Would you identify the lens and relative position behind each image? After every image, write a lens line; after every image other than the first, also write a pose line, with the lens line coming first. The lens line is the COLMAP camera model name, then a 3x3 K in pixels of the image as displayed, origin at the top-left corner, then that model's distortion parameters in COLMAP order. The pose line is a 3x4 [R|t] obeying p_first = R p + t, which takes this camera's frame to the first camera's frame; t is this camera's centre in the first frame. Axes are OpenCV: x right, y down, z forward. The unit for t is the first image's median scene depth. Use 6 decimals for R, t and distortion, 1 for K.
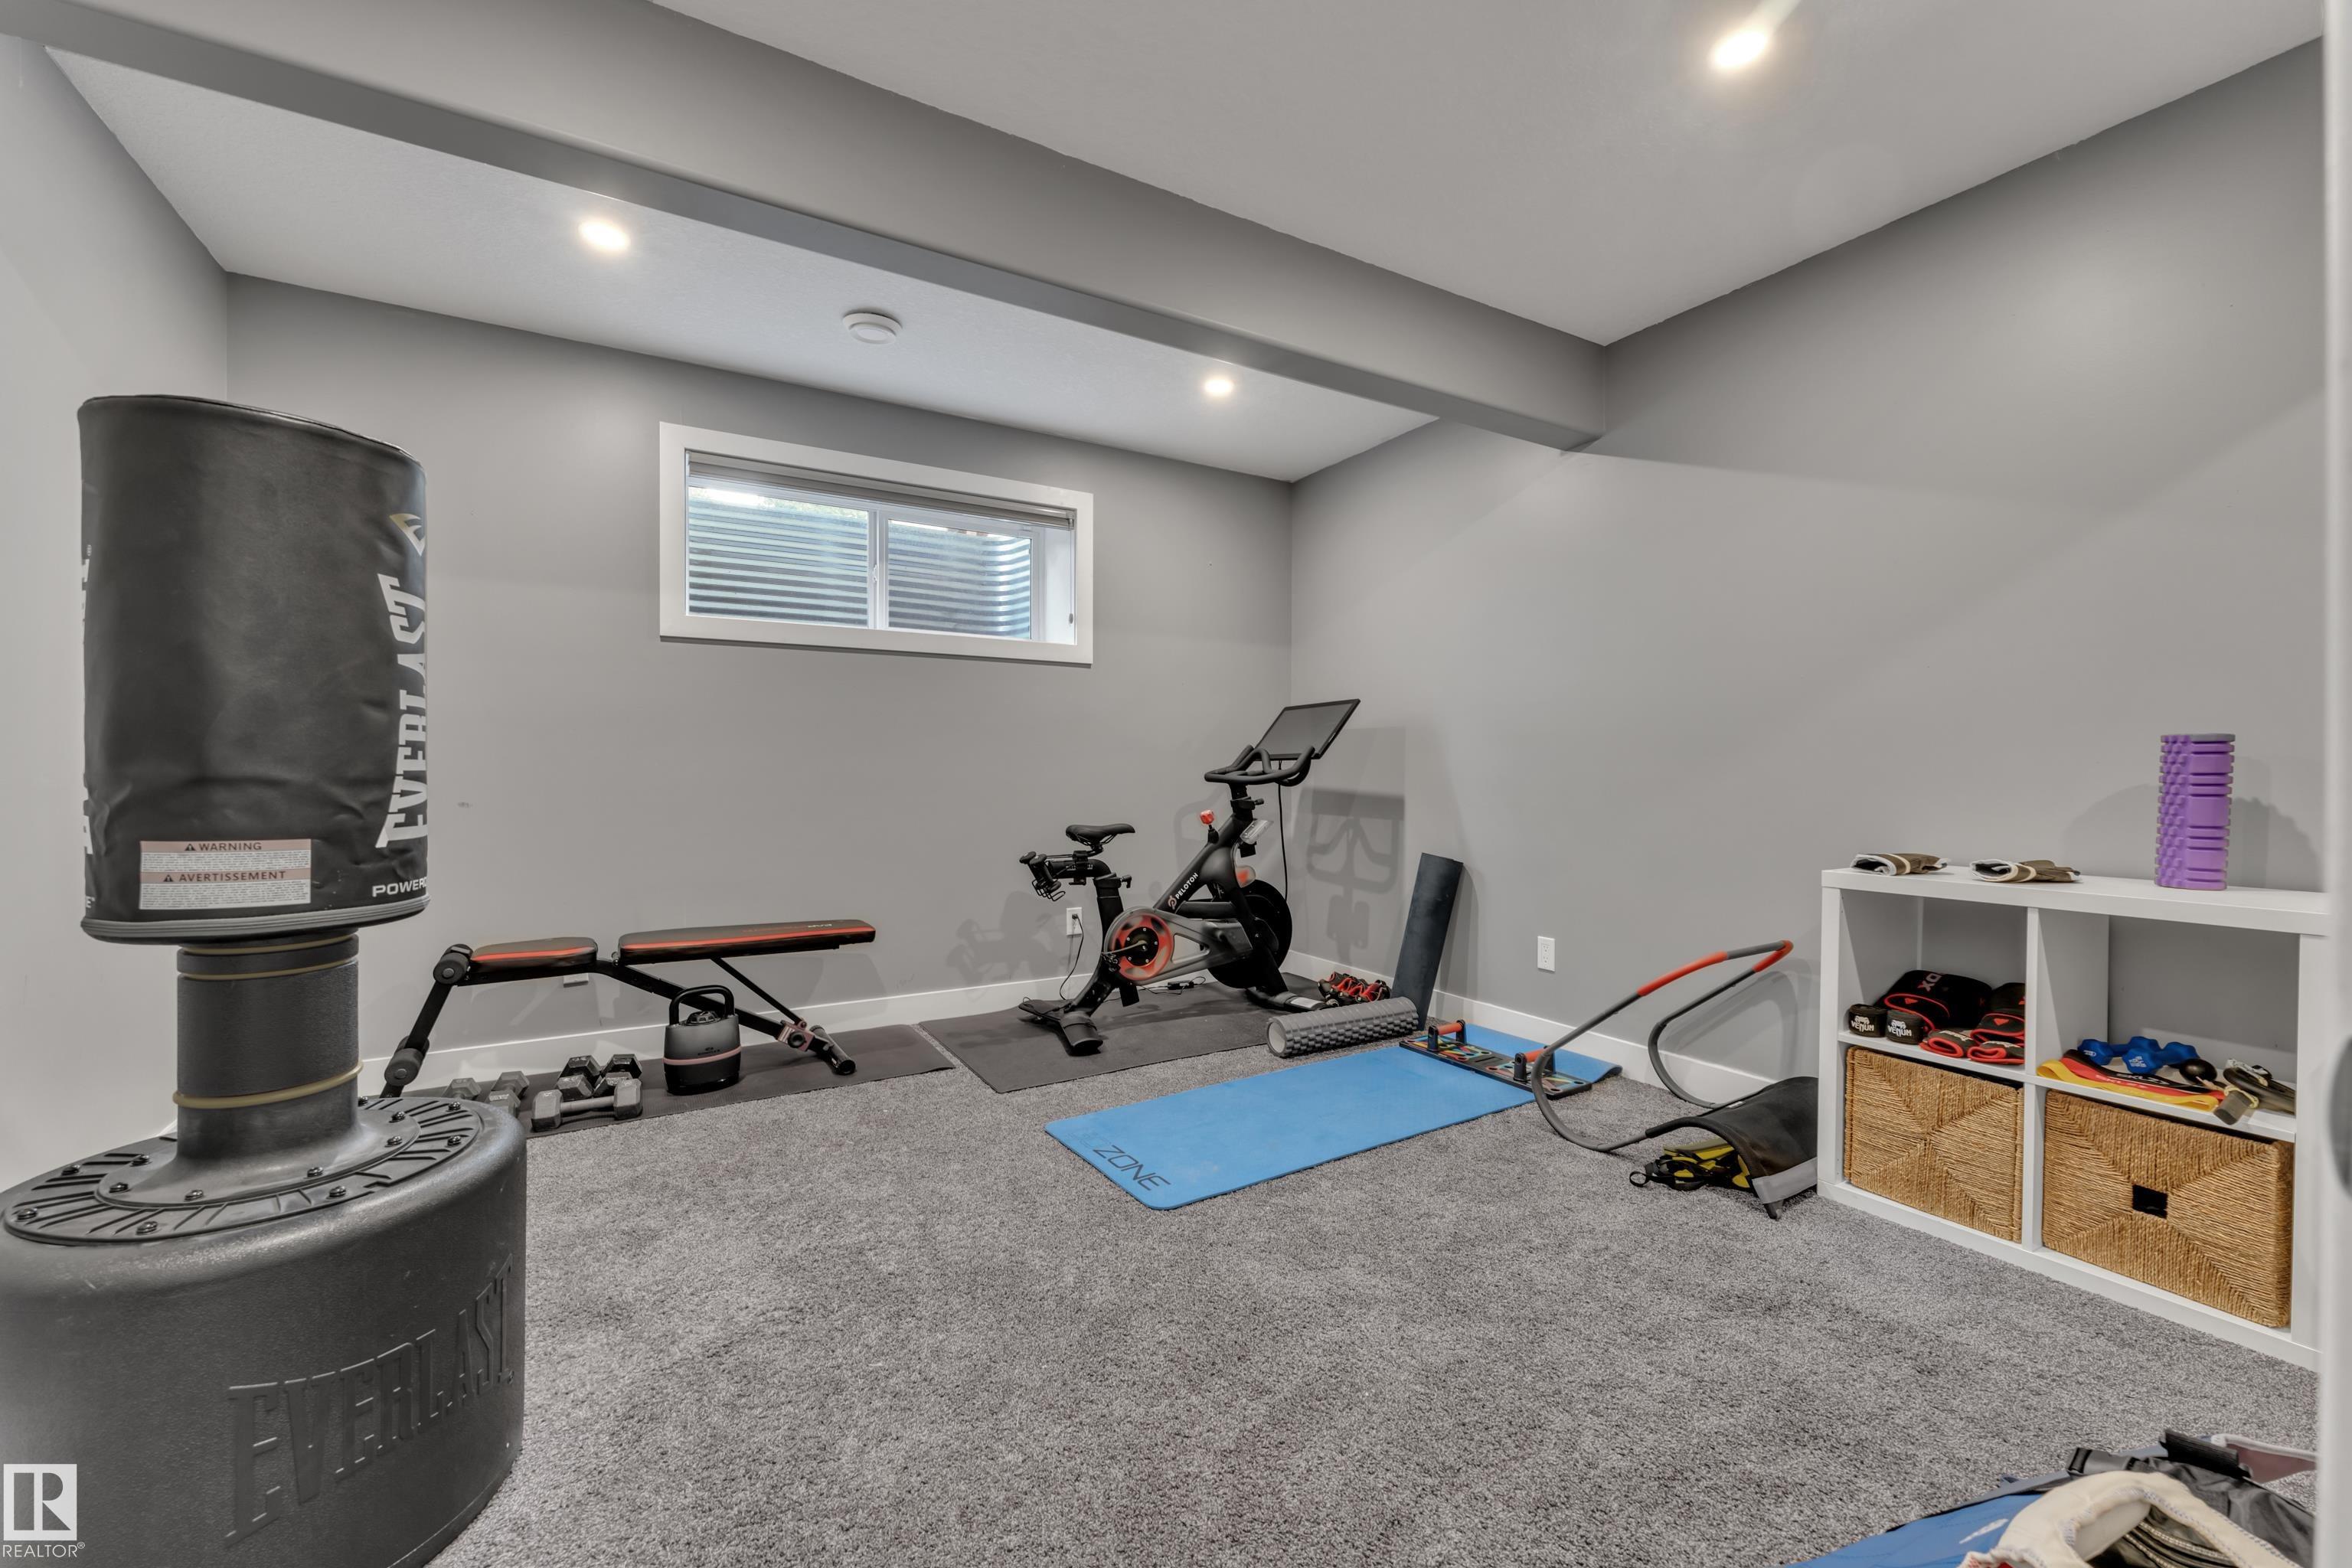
lens RADIAL K [[953.9, 0, 1176.0], [0, 953.9, 784.0], [0, 0, 1]] dist [0.002792, 0.000382]
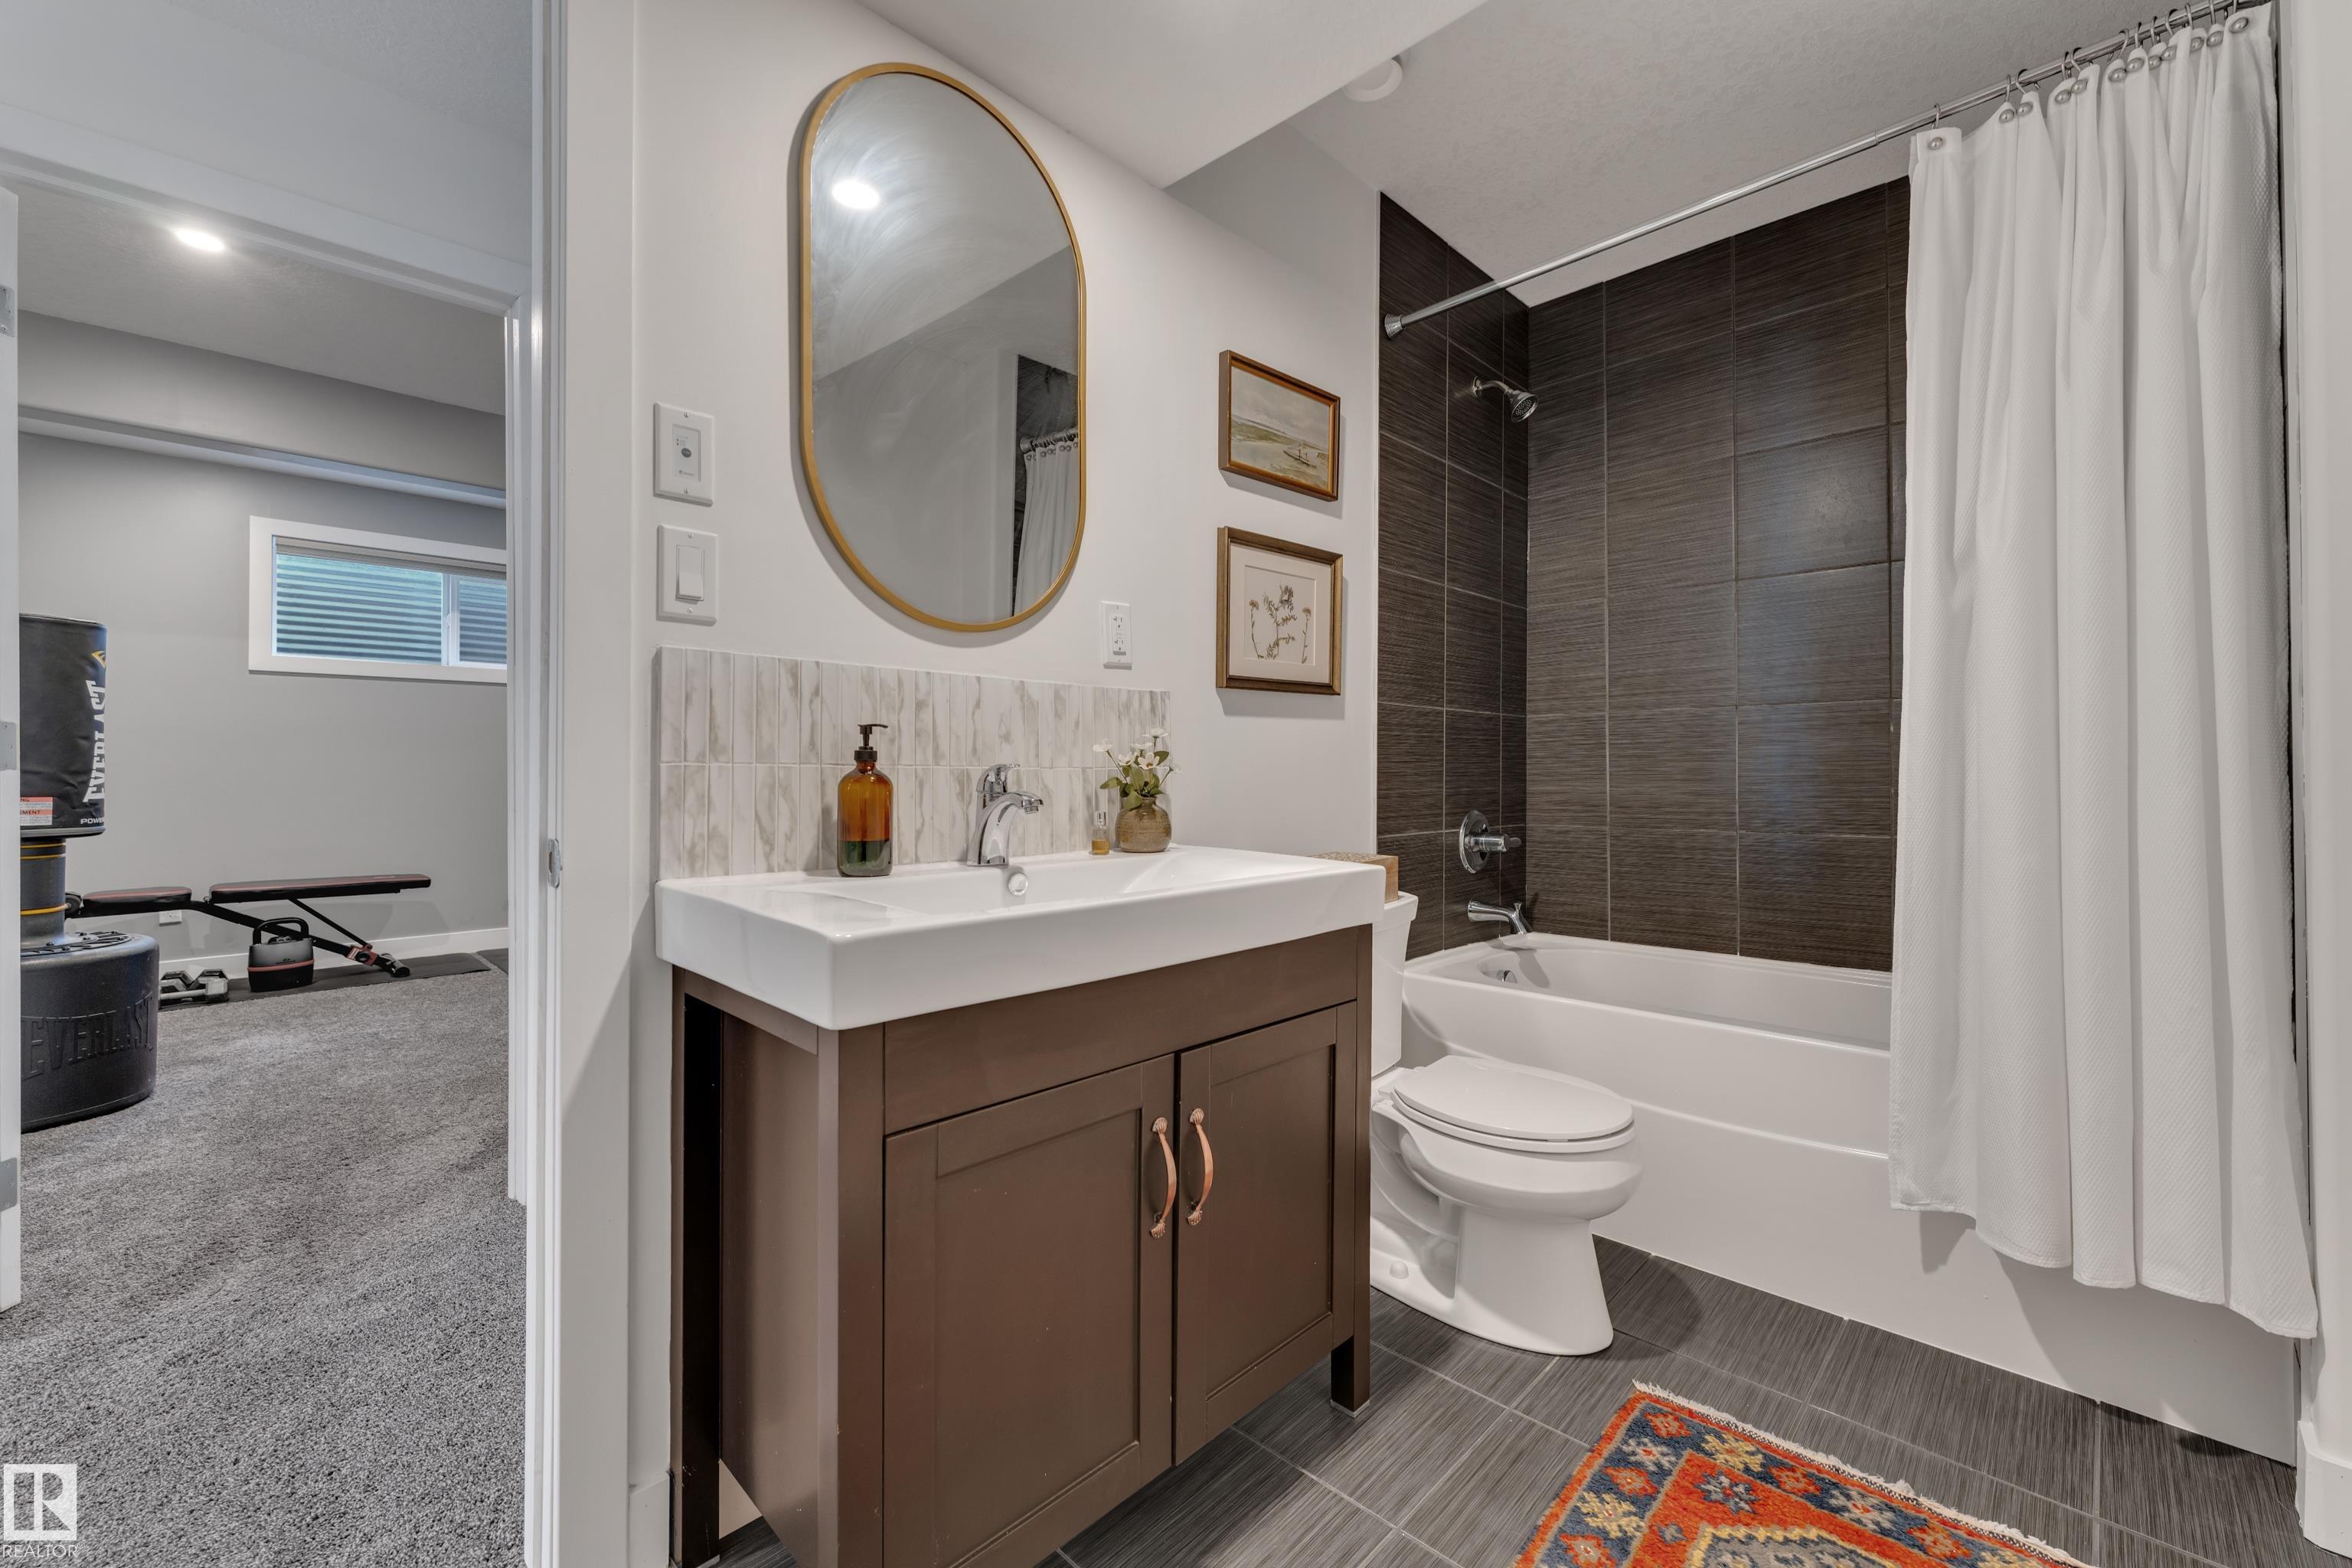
lens RADIAL K [[946.2, 0, 1187.3], [0, 946.2, 768.3], [0, 0, 1]] dist [-0.000200, -0.000276]
pose [[0.961249, 0.000817, 0.275682, 0.437518], [0.003417, 0.999883, -0.014877, 0.012432], [-0.275662, 0.015243, 0.961134, -0.774857]]
